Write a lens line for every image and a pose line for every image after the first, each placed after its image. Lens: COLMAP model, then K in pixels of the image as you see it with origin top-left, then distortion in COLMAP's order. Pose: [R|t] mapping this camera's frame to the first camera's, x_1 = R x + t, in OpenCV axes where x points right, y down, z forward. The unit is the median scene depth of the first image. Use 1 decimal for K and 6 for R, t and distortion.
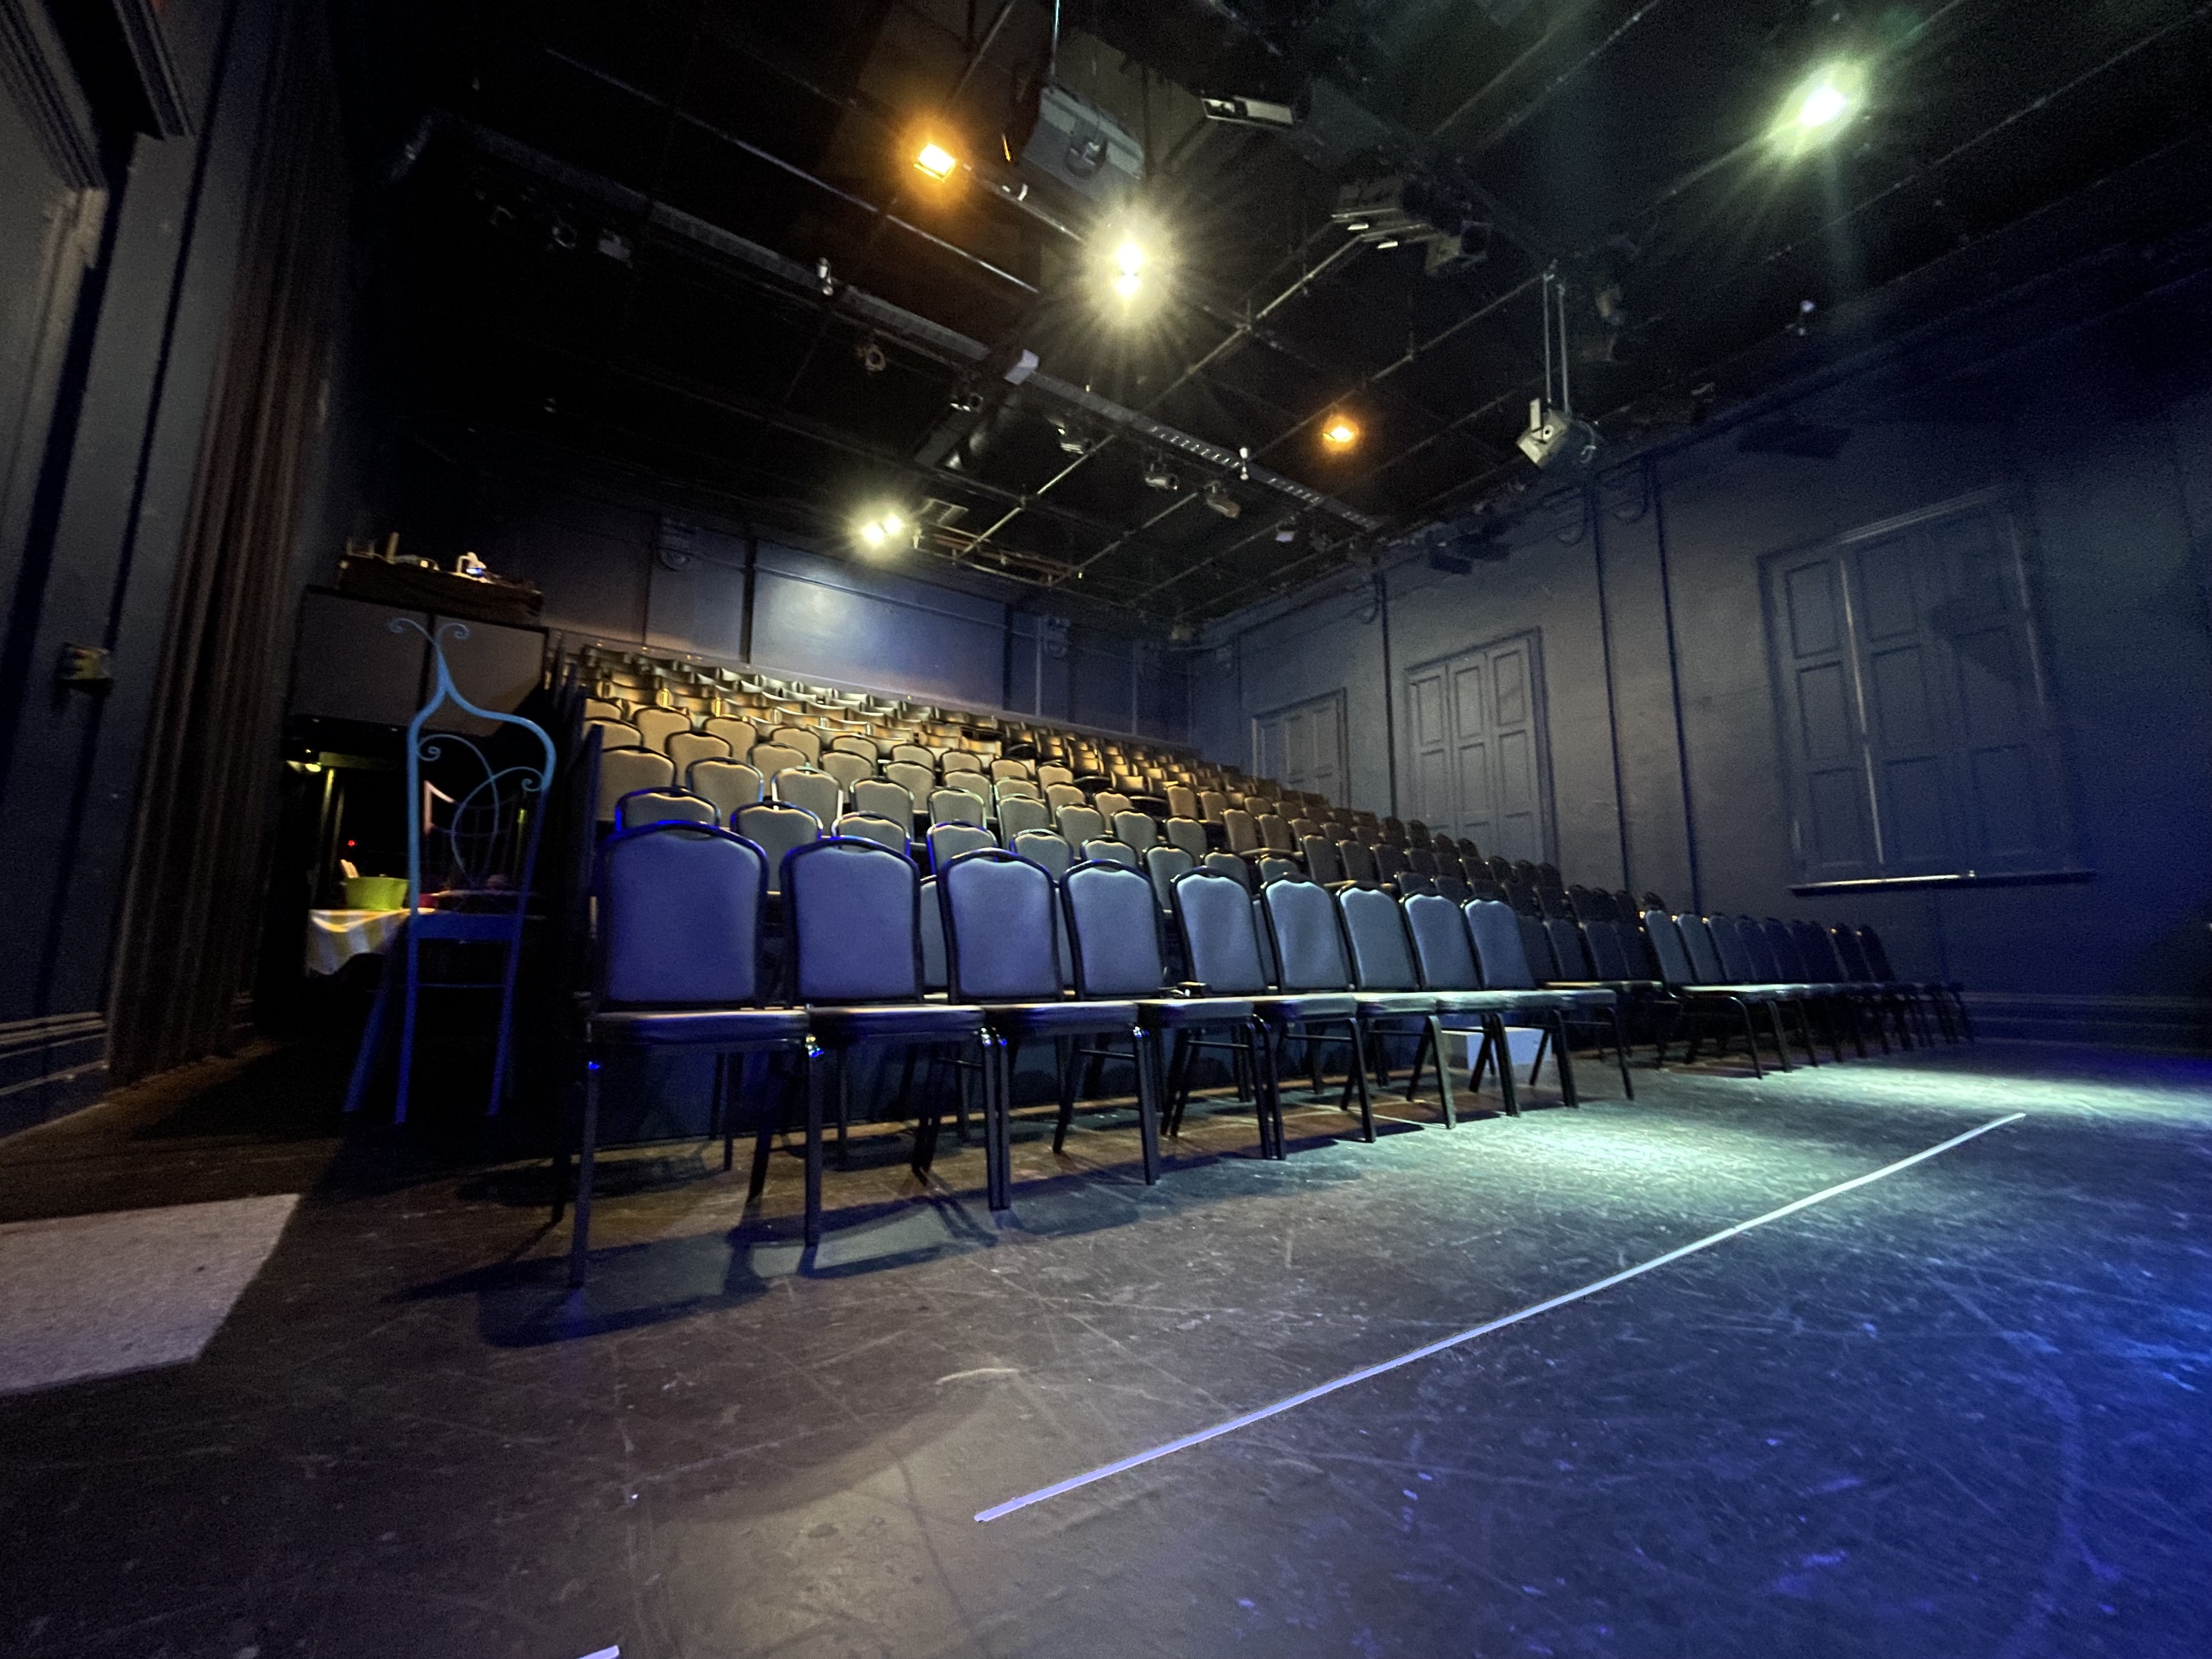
lens RADIAL K [[901.9, 0, 1106.0], [0, 901.9, 829.5], [0, 0, 1]] dist [0.000428, 0.000271]
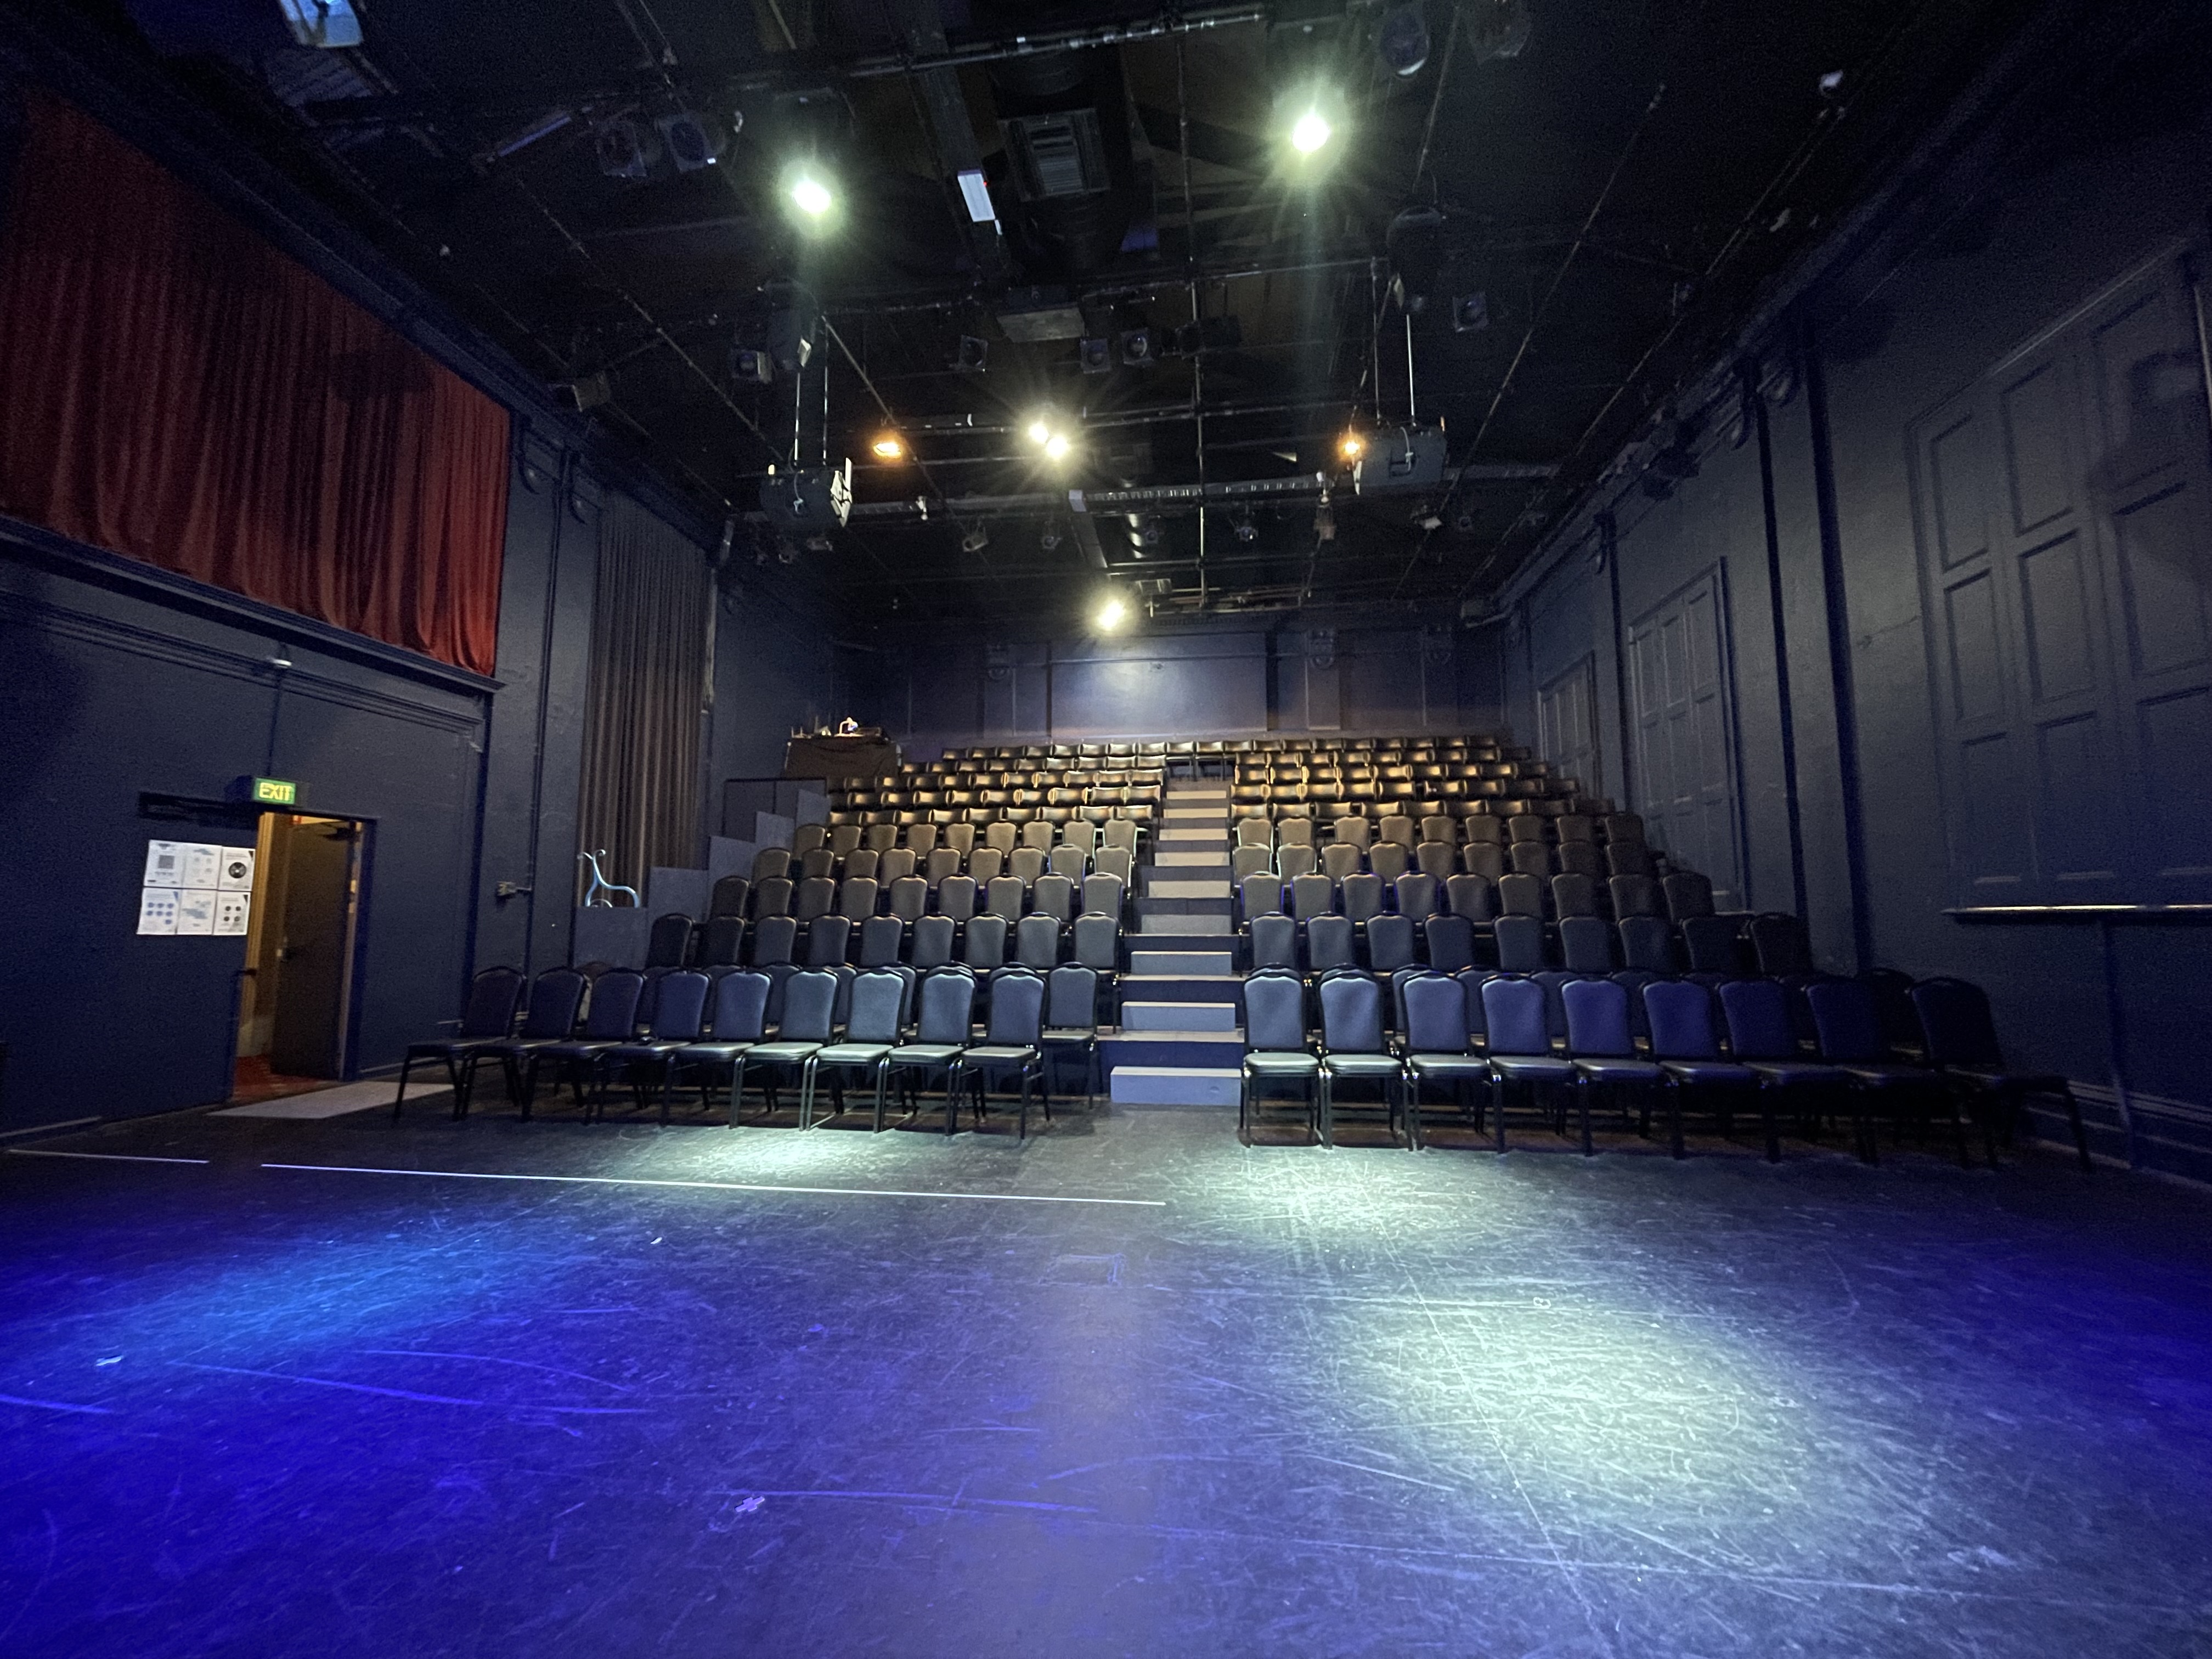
lens RADIAL K [[901.9, 0, 1106.0], [0, 901.9, 829.5], [0, 0, 1]] dist [0.000428, 0.000271]
pose [[0.734062, -0.068118, -0.675658, 0.664005], [0.104052, 0.994490, 0.012784, -0.063714], [0.671064, -0.079688, 0.737105, 0.061746]]
